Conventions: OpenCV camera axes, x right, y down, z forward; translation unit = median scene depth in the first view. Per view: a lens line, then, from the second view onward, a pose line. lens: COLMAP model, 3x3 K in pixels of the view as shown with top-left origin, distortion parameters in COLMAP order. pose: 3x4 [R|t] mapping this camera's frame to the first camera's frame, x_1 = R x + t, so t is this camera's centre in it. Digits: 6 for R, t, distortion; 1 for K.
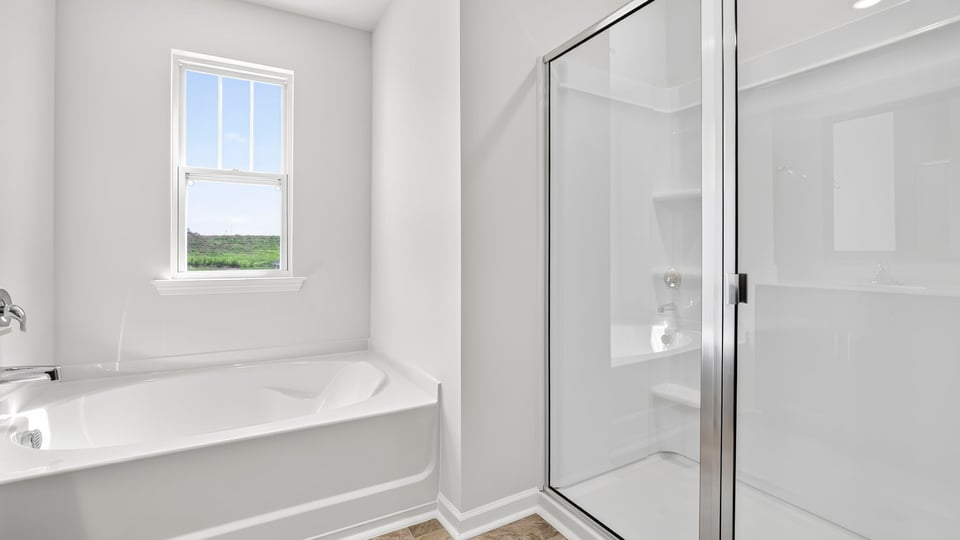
lens RADIAL K [[429.9, 0, 478.7], [0, 429.9, 254.3], [0, 0, 1]] dist [-0.023640, 0.002096]
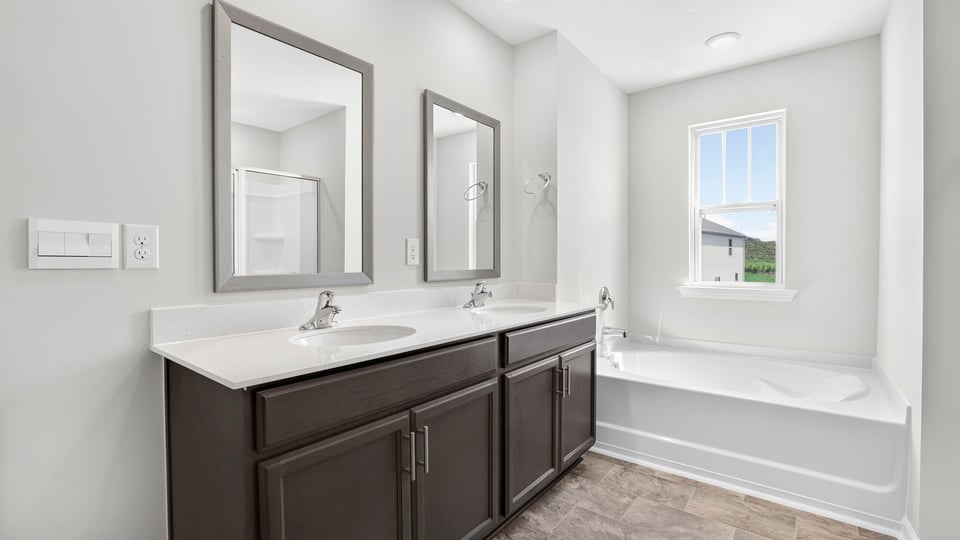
lens RADIAL K [[429.9, 0, 480.6], [0, 429.9, 264.1], [0, 0, 1]] dist [-0.023640, 0.002096]
pose [[0.401211, 0.005867, -0.915967, 0.493370], [0.000912, 0.999976, 0.006804, -0.040403], [0.915985, -0.003566, 0.401196, -0.362283]]
